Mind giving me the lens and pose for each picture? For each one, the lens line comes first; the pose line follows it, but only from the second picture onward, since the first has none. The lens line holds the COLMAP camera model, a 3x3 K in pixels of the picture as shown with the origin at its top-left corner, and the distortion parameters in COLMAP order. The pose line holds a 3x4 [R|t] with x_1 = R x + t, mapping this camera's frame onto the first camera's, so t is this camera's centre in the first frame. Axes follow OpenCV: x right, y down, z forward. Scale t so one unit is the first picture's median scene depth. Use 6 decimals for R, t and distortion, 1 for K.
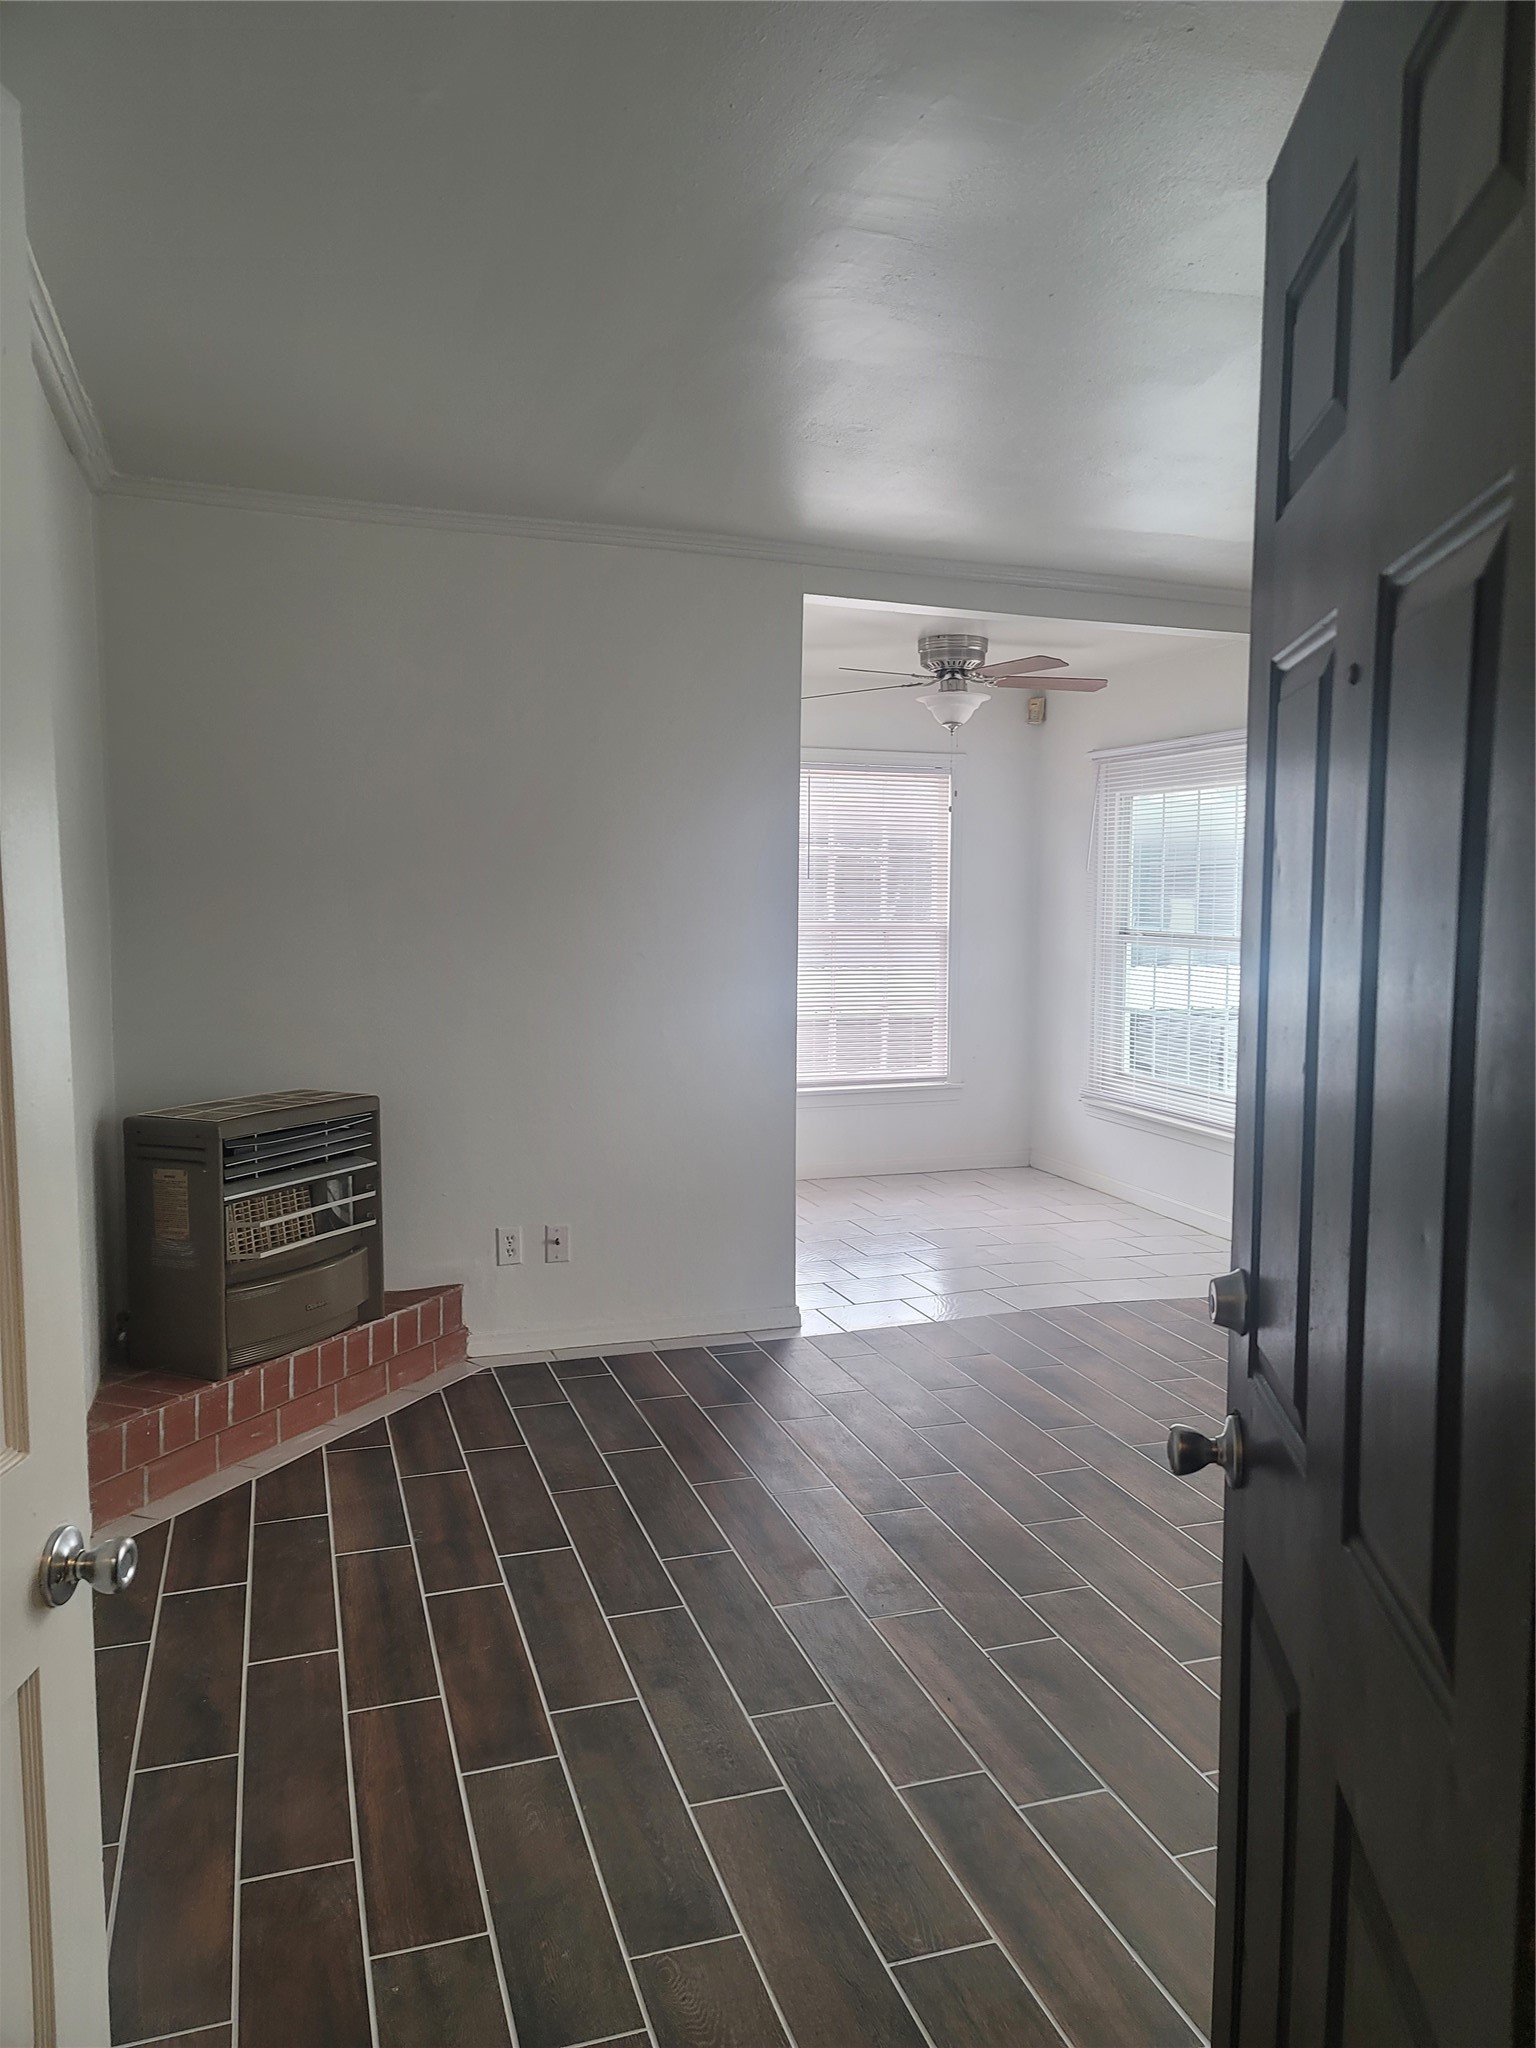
lens RADIAL K [[1513.4, 0, 768.0], [0, 1513.4, 1024.0], [0, 0, 1]] dist [-0.000350, -0.005941]
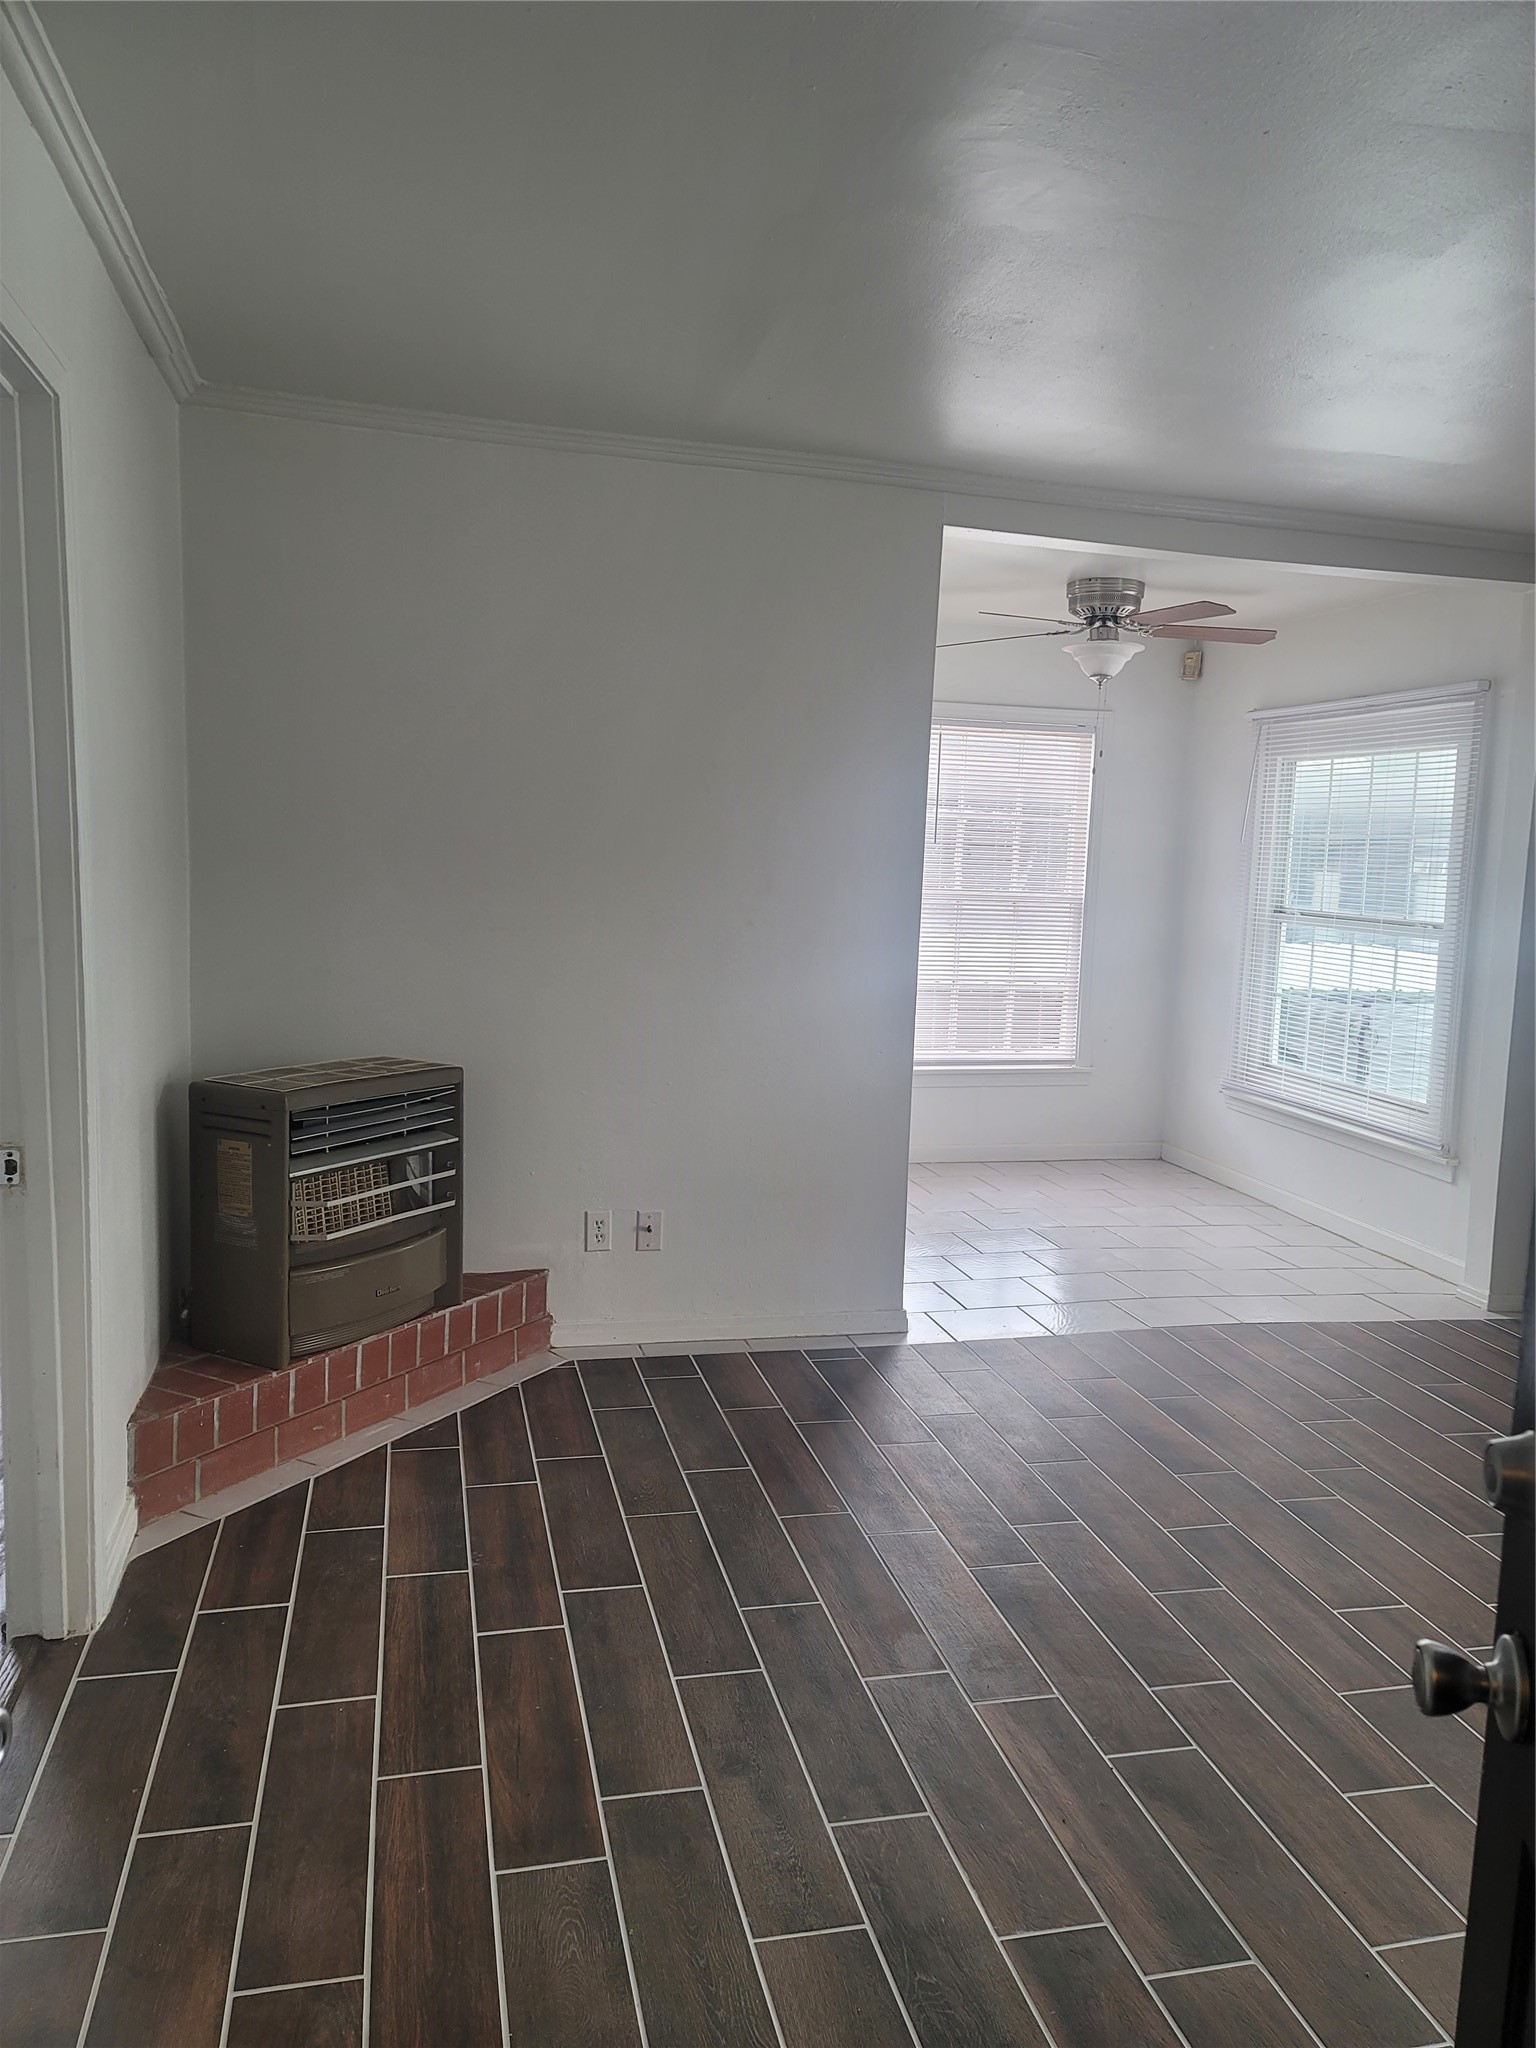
lens RADIAL K [[1471.4, 0, 761.3], [0, 1471.4, 1062.3], [0, 0, 1]] dist [0.020602, -0.002100]
pose [[0.995713, 0.038665, -0.084026, 0.002373], [-0.033898, 0.997773, 0.057437, -0.015609], [0.086060, -0.054342, 0.994807, 0.125439]]
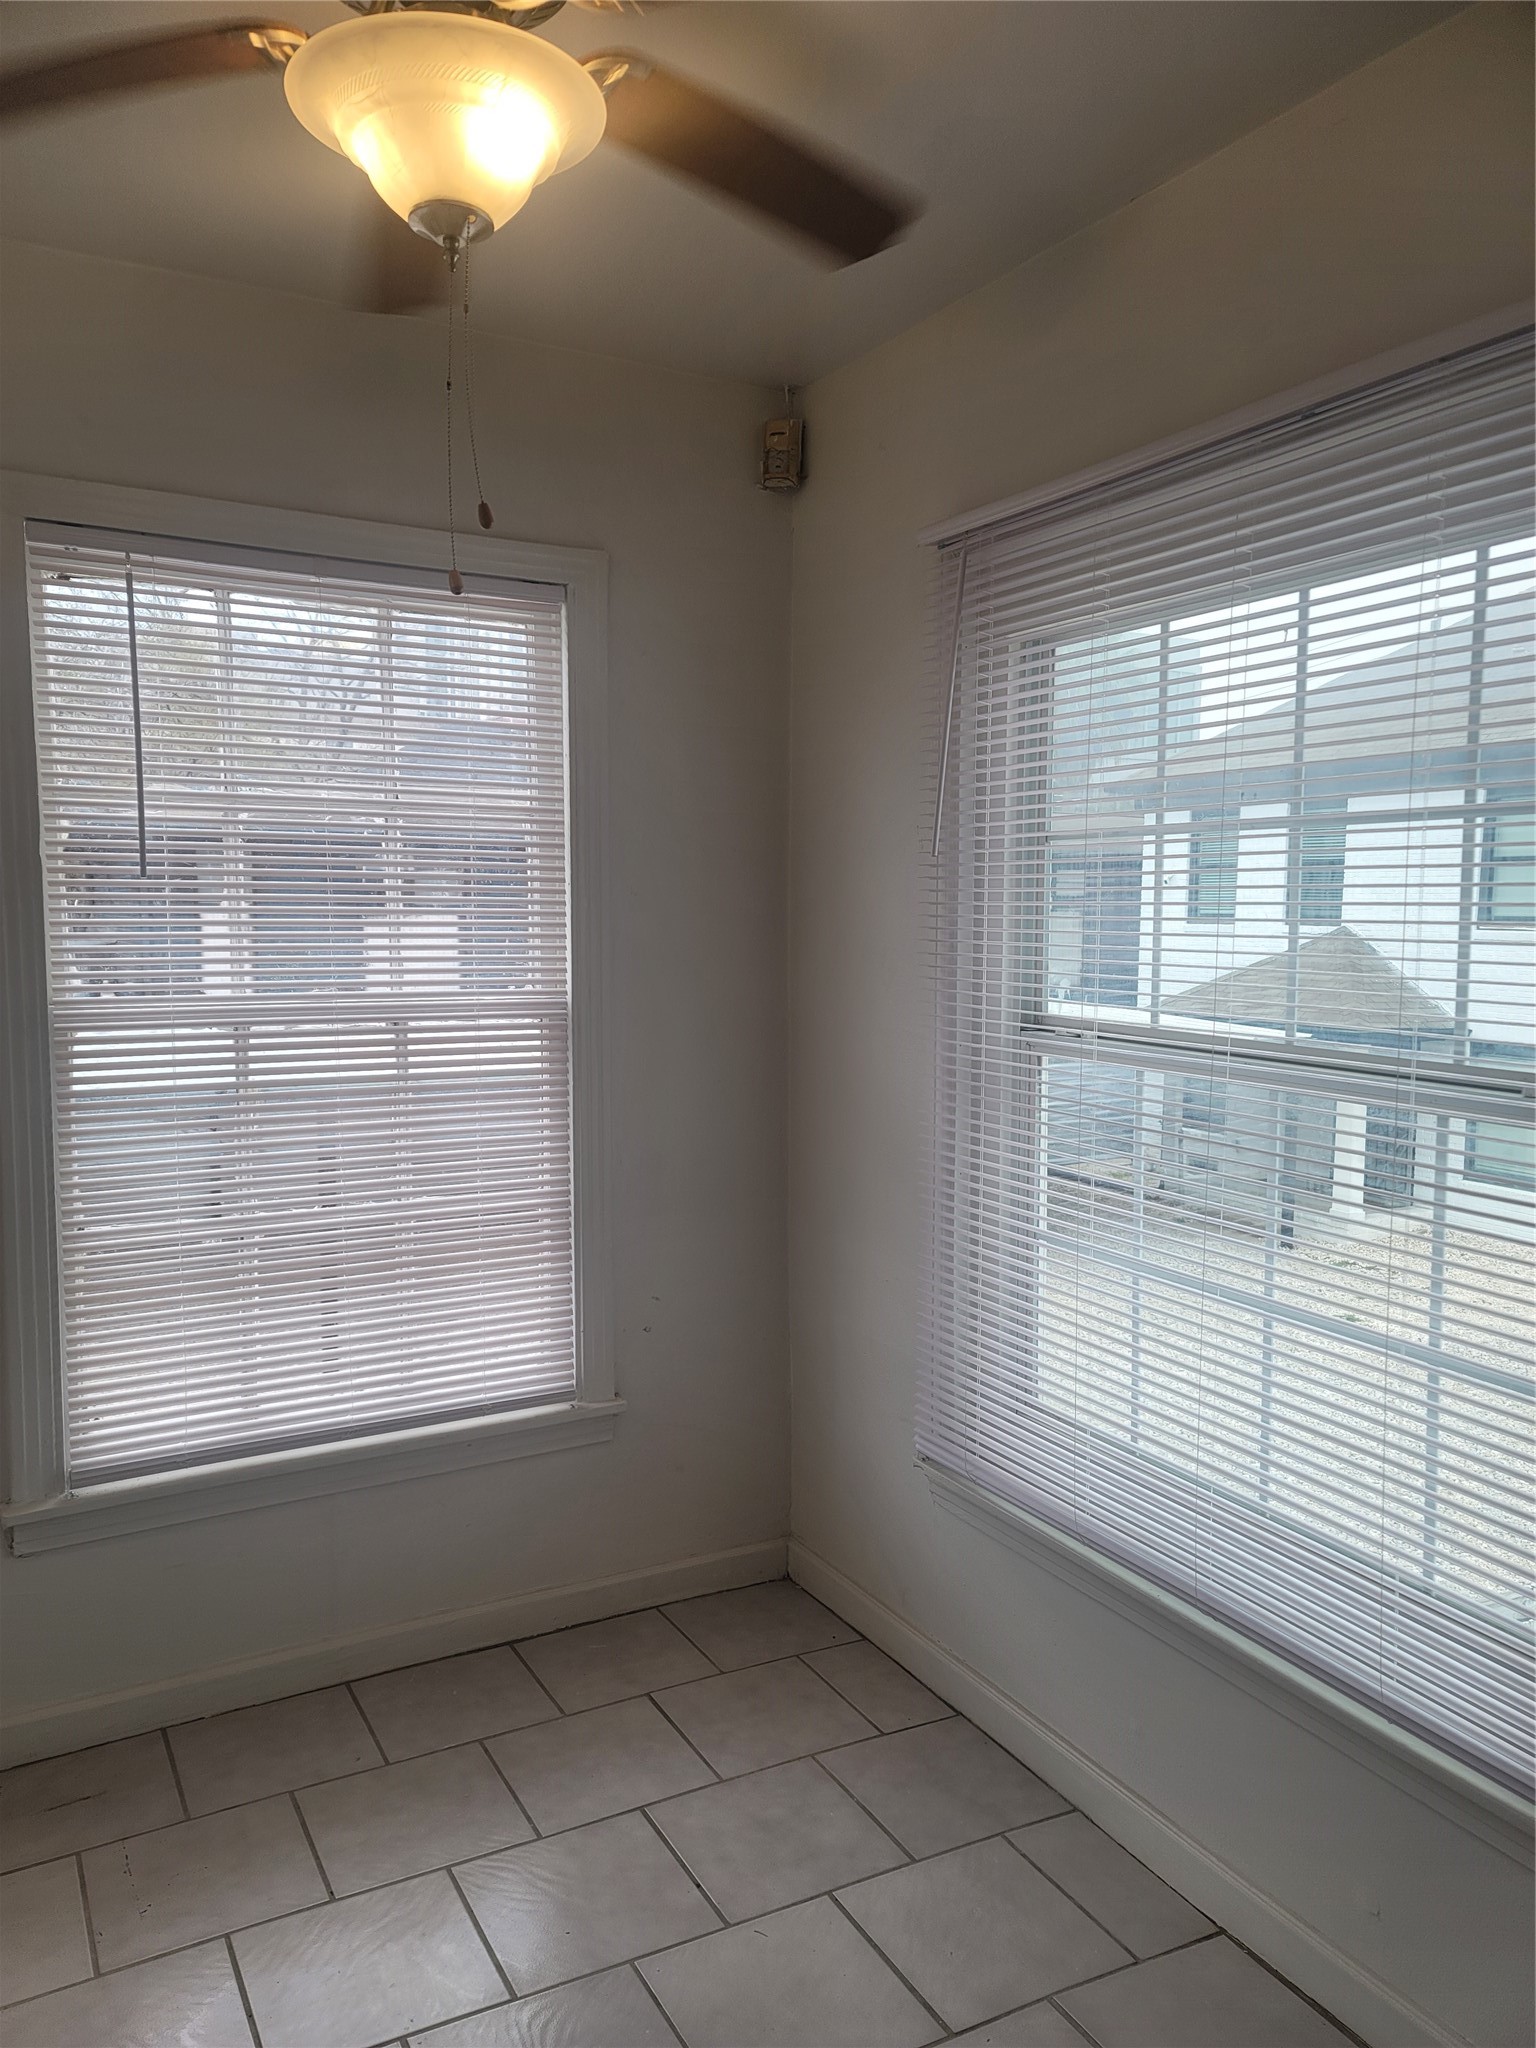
lens RADIAL K [[1513.4, 0, 768.0], [0, 1513.4, 1024.0], [0, 0, 1]] dist [-0.000350, -0.005941]
pose [[0.987538, -0.015424, 0.156621, 0.188871], [0.016784, 0.999832, -0.007365, -0.095113], [-0.156481, 0.009901, 0.987631, 1.057378]]
